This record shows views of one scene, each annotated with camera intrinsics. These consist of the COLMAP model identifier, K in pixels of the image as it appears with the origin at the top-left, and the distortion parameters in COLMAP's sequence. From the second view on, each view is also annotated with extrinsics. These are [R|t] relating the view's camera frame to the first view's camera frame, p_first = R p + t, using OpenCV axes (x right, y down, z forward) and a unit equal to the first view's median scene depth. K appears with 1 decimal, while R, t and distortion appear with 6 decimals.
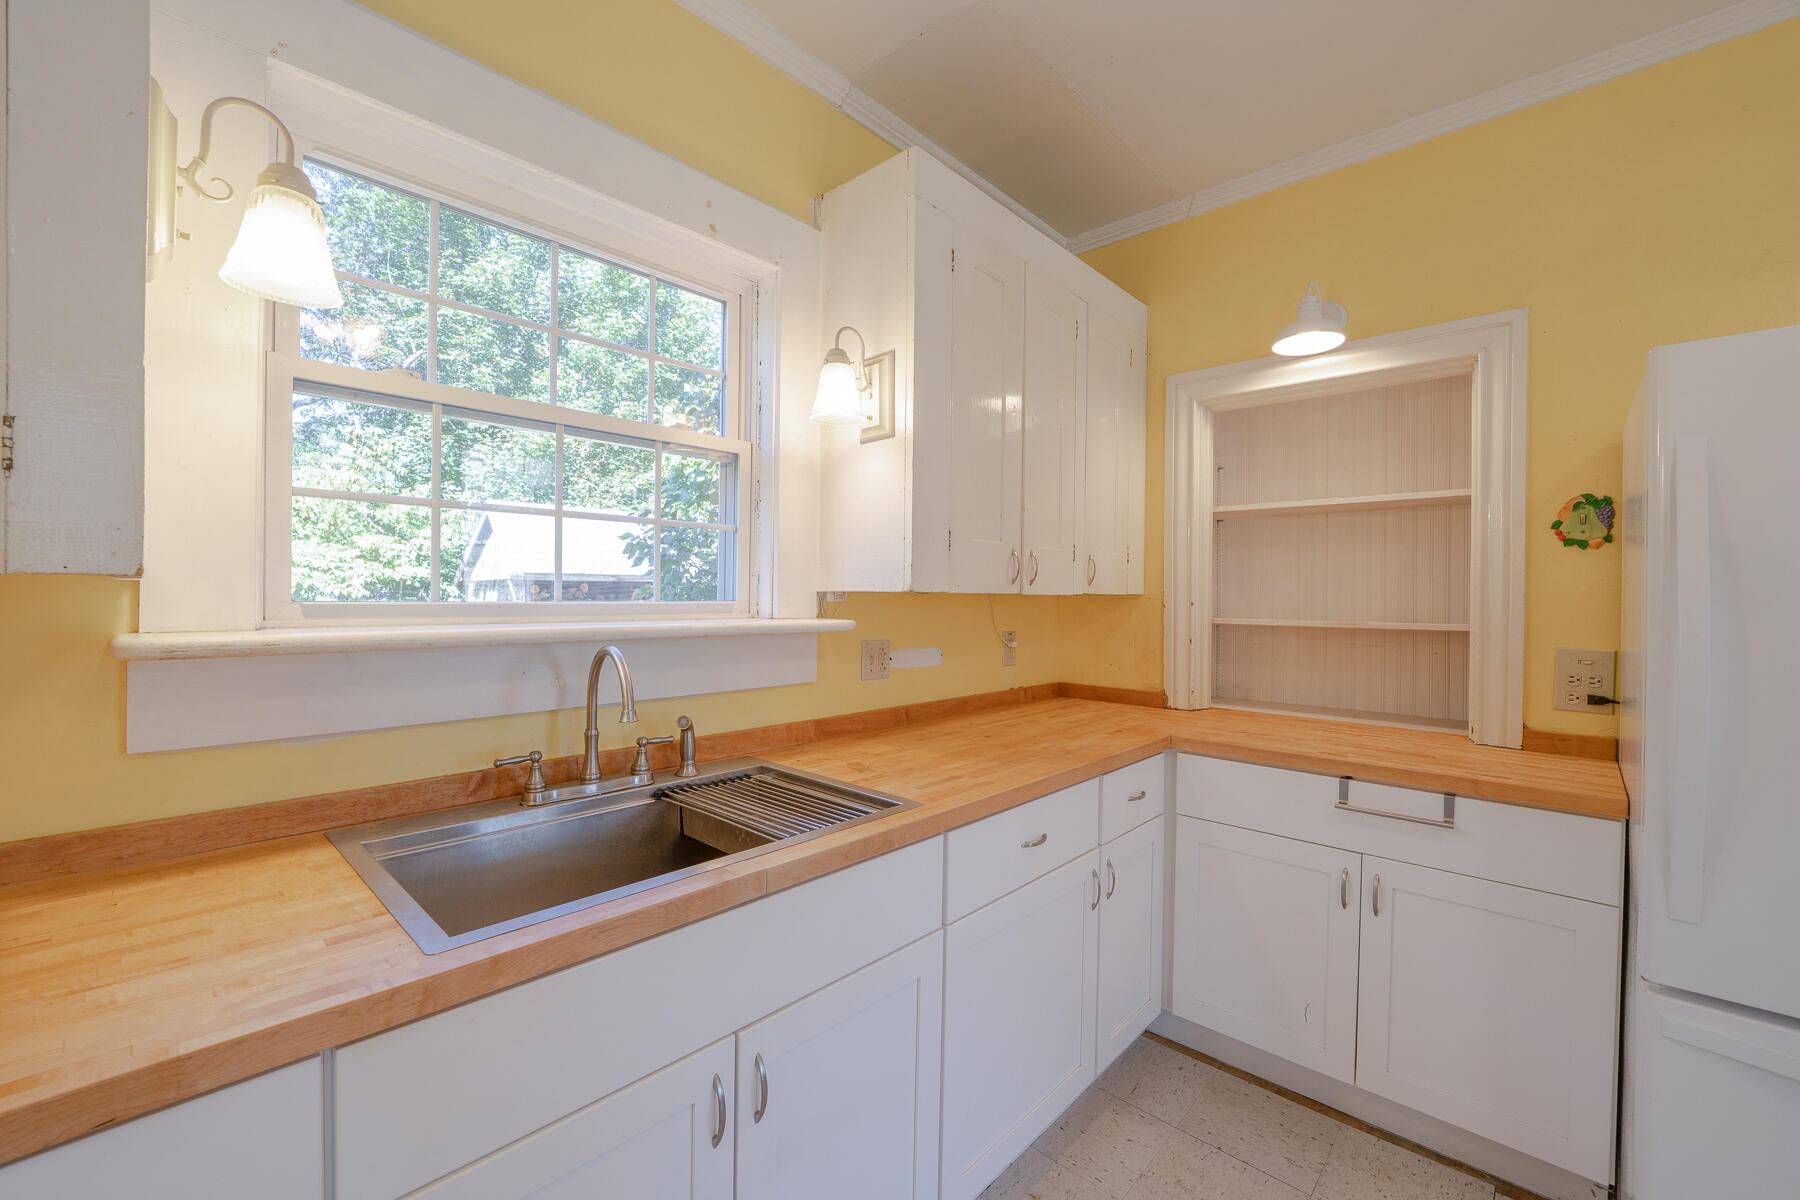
lens RADIAL K [[734.5, 0, 896.0], [0, 734.5, 603.6], [0, 0, 1]] dist [-0.007597, -0.002247]
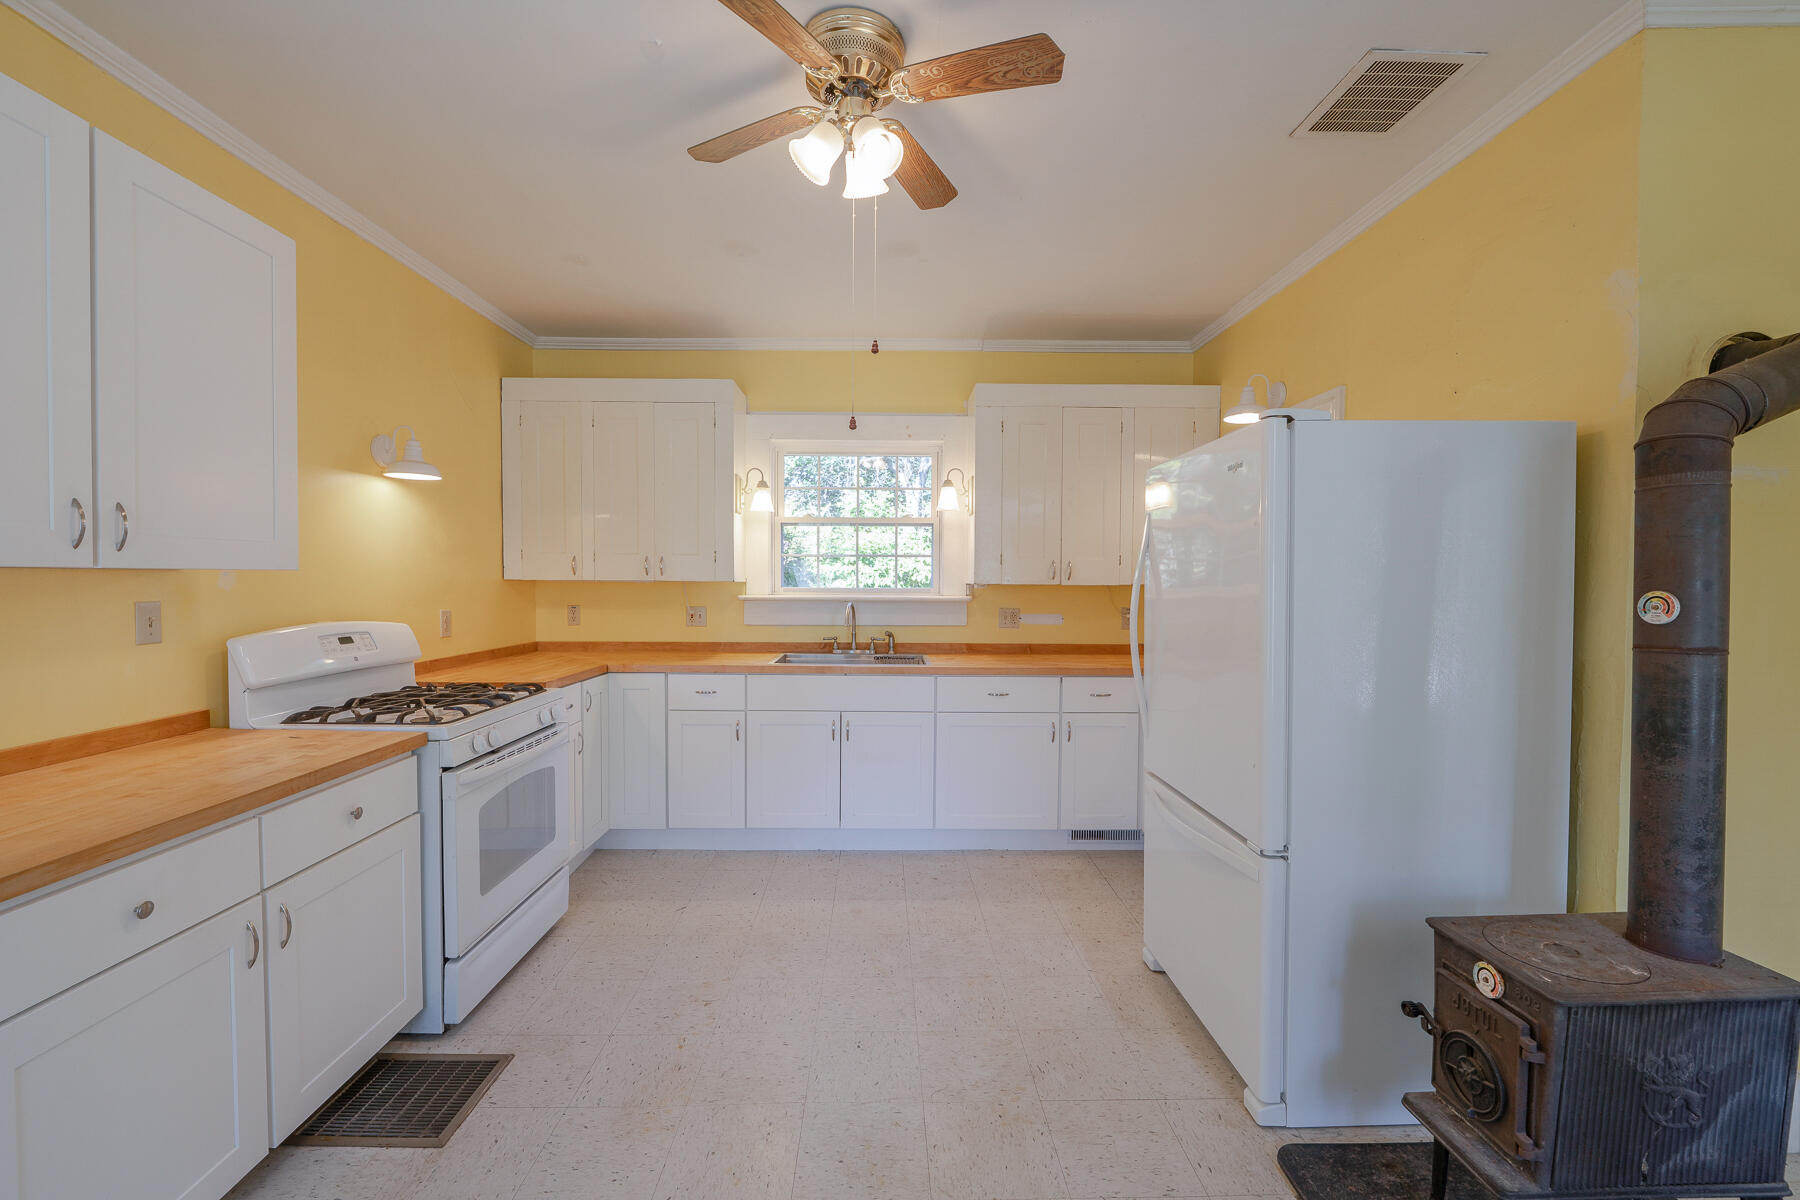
lens RADIAL K [[734.5, 0, 895.3], [0, 734.5, 600.9], [0, 0, 1]] dist [-0.007597, -0.002247]
pose [[0.690041, 0.016170, -0.723589, 1.245280], [-0.007304, 0.999855, 0.015379, 0.002492], [0.723733, -0.005327, 0.690059, -0.610342]]
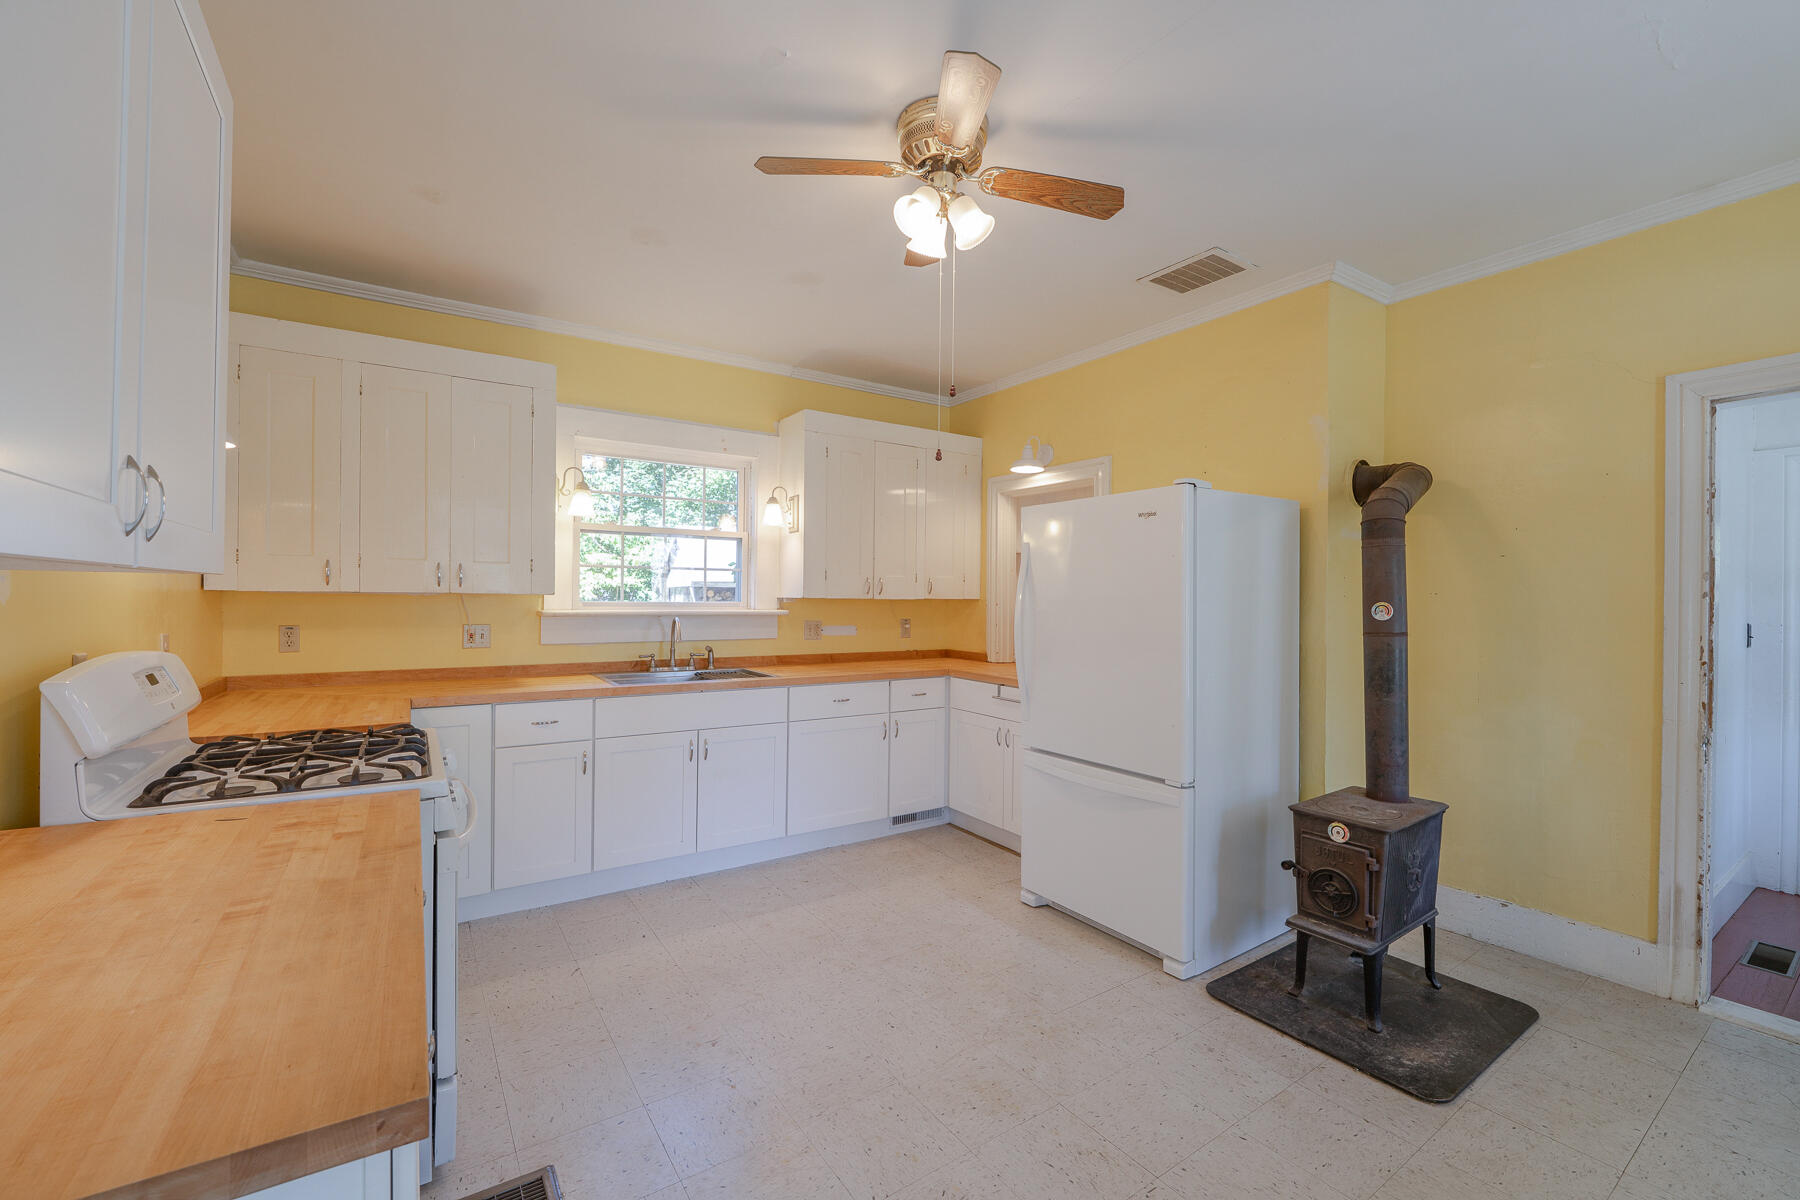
lens RADIAL K [[734.5, 0, 897.1], [0, 734.5, 599.5], [0, 0, 1]] dist [-0.007597, -0.002247]
pose [[0.973101, 0.001375, -0.230376, 0.723642], [-0.003684, 0.999947, -0.009592, 0.008999], [0.230350, 0.010182, 0.973055, -1.034691]]
